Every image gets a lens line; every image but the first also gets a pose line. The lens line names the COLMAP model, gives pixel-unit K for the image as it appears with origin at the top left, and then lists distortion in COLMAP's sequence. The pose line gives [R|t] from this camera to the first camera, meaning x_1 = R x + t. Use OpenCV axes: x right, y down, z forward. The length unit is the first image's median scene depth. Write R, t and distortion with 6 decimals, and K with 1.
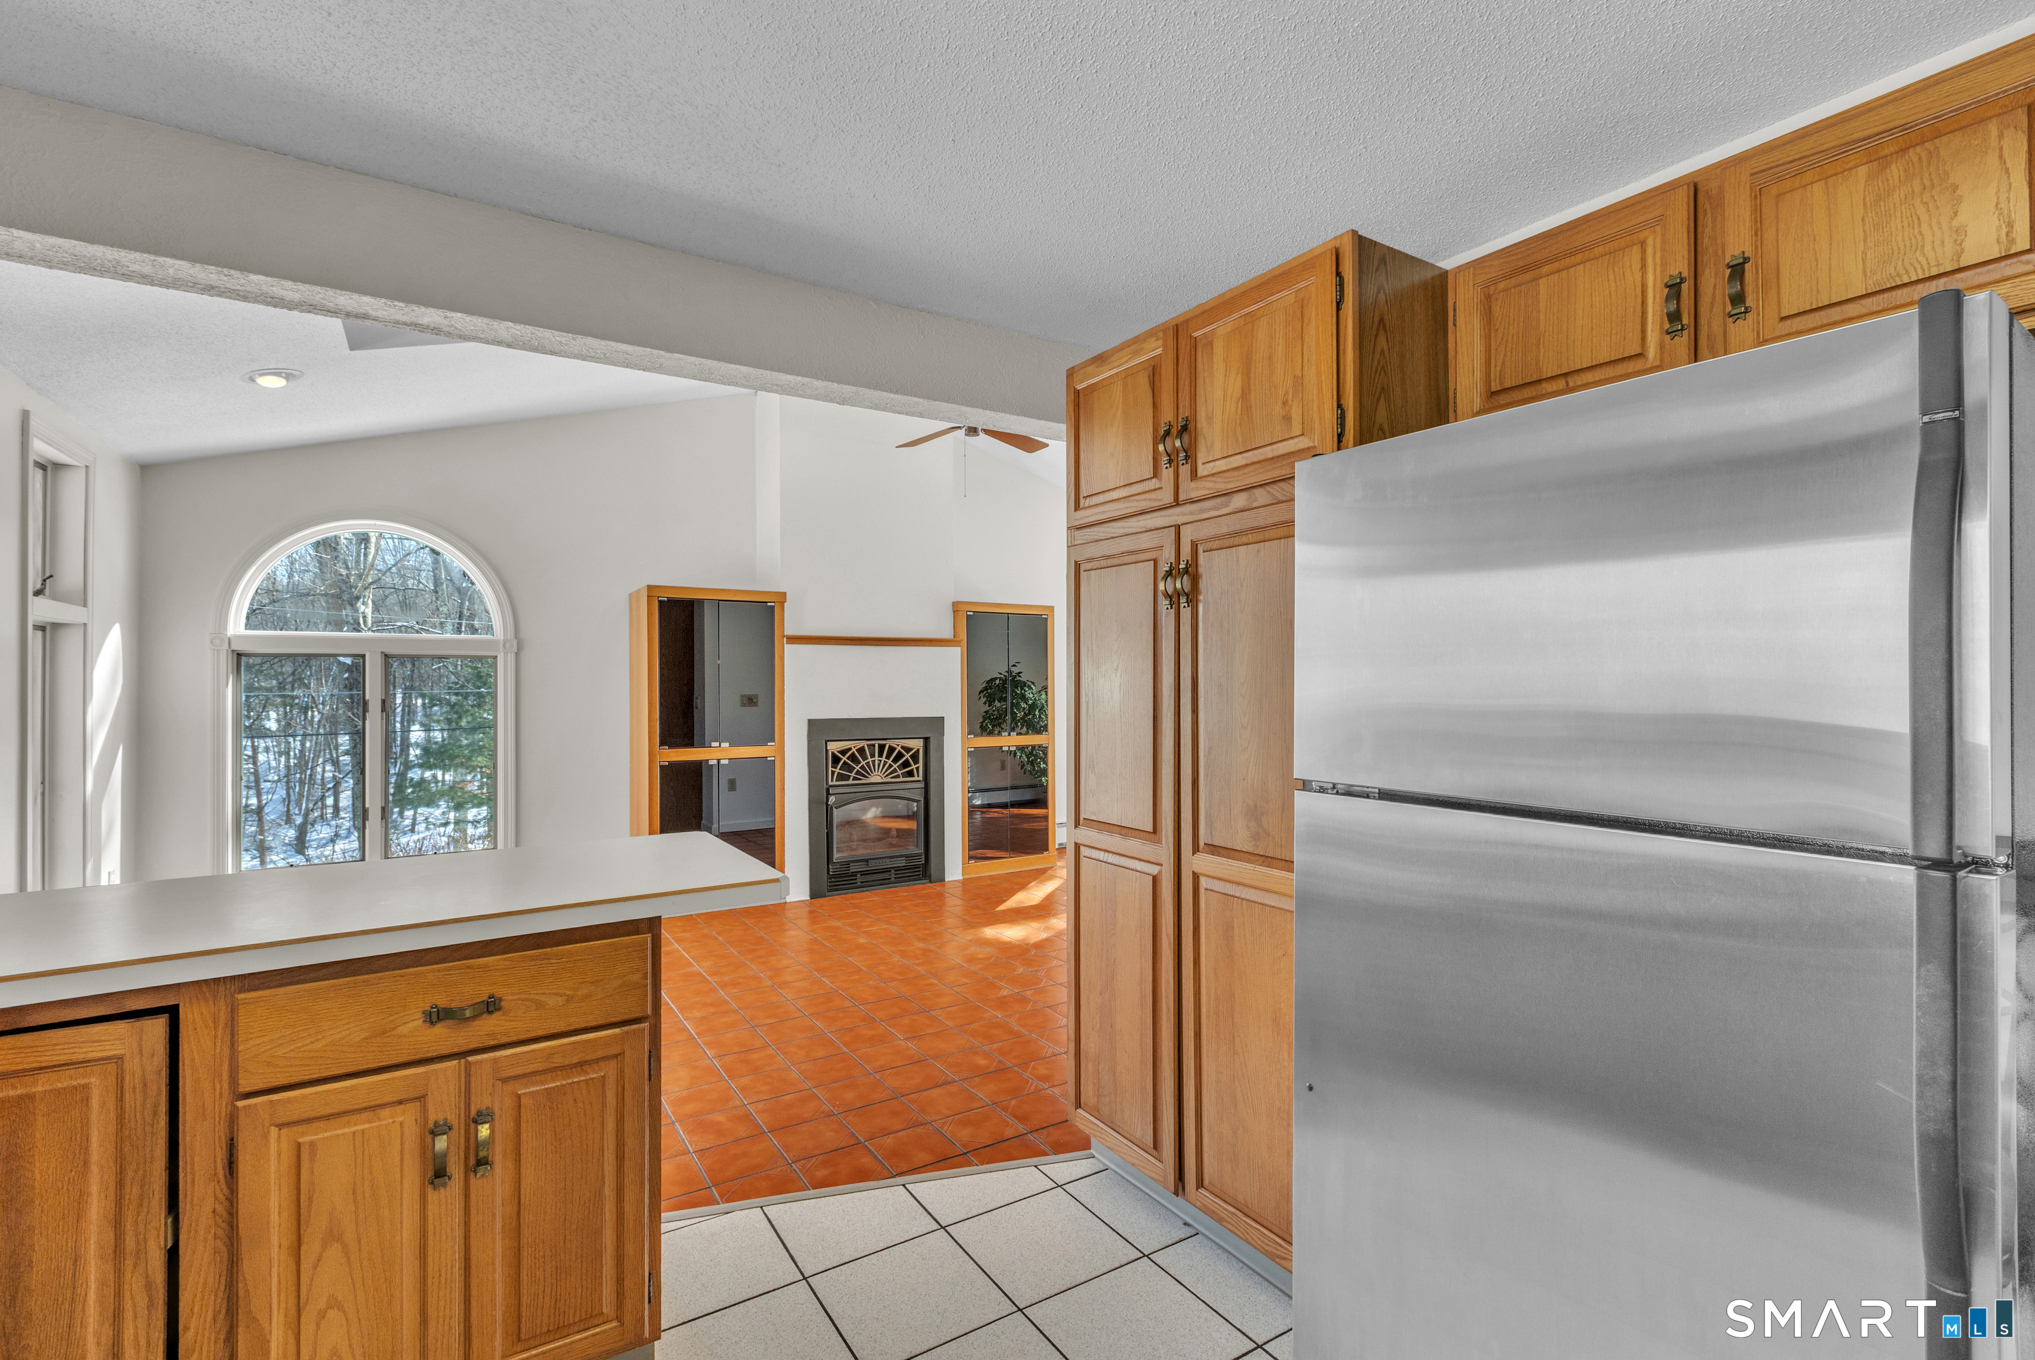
lens RADIAL K [[920.2, 0, 1019.1], [0, 920.2, 669.0], [0, 0, 1]] dist [0.000520, -0.001444]
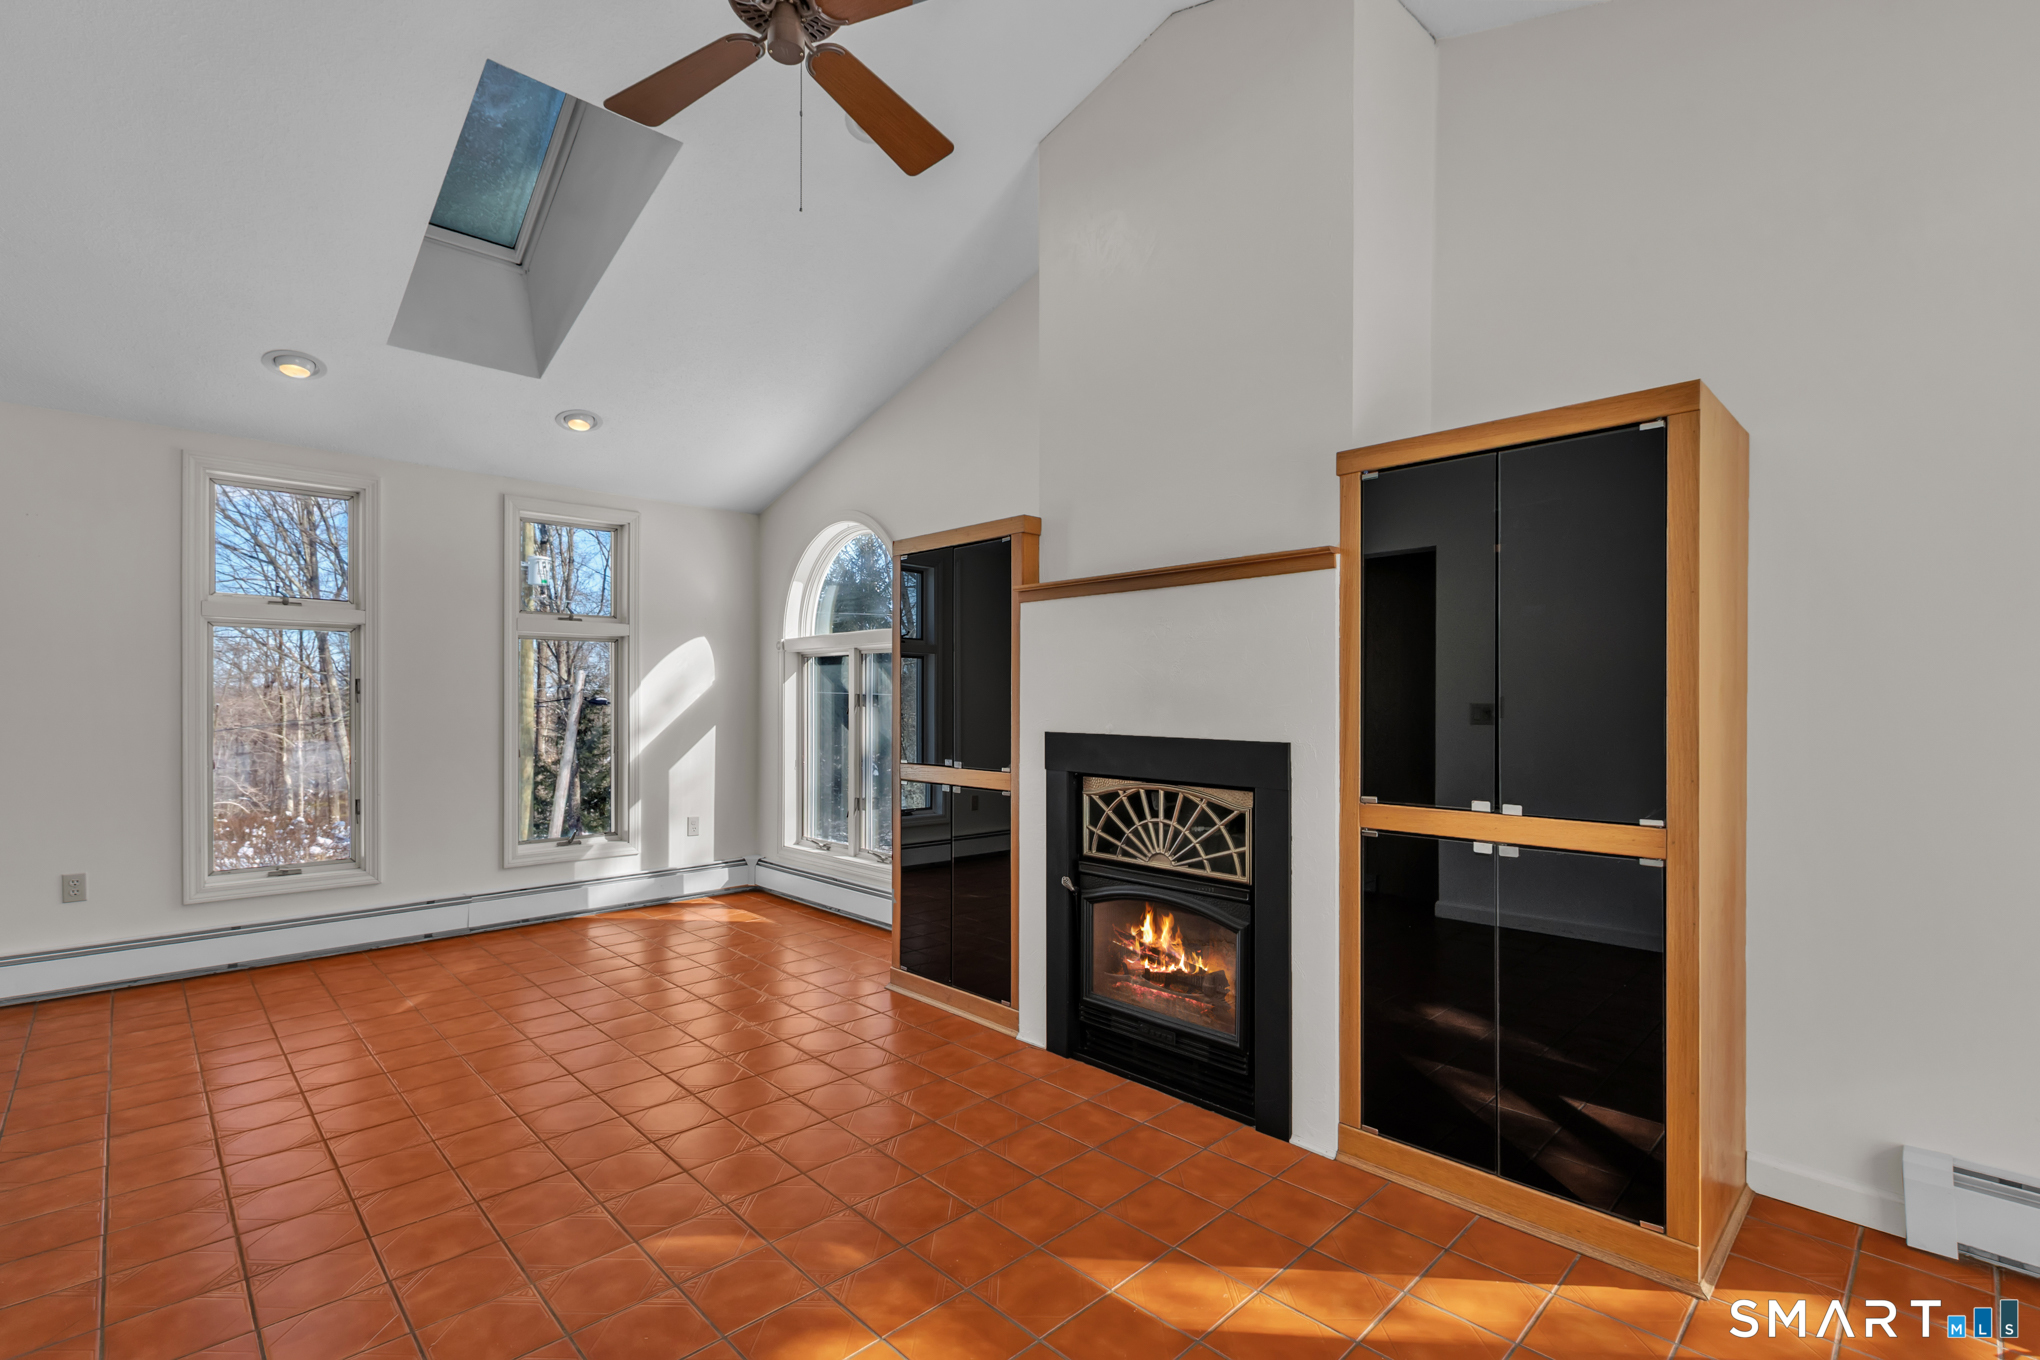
lens RADIAL K [[922.5, 0, 1010.5], [0, 922.5, 707.5], [0, 0, 1]] dist [0.000520, -0.001444]
pose [[0.199123, 0.007790, -0.979944, 0.308084], [0.016079, 0.999808, 0.011216, 0.030799], [0.979843, -0.017990, 0.198959, 0.825459]]
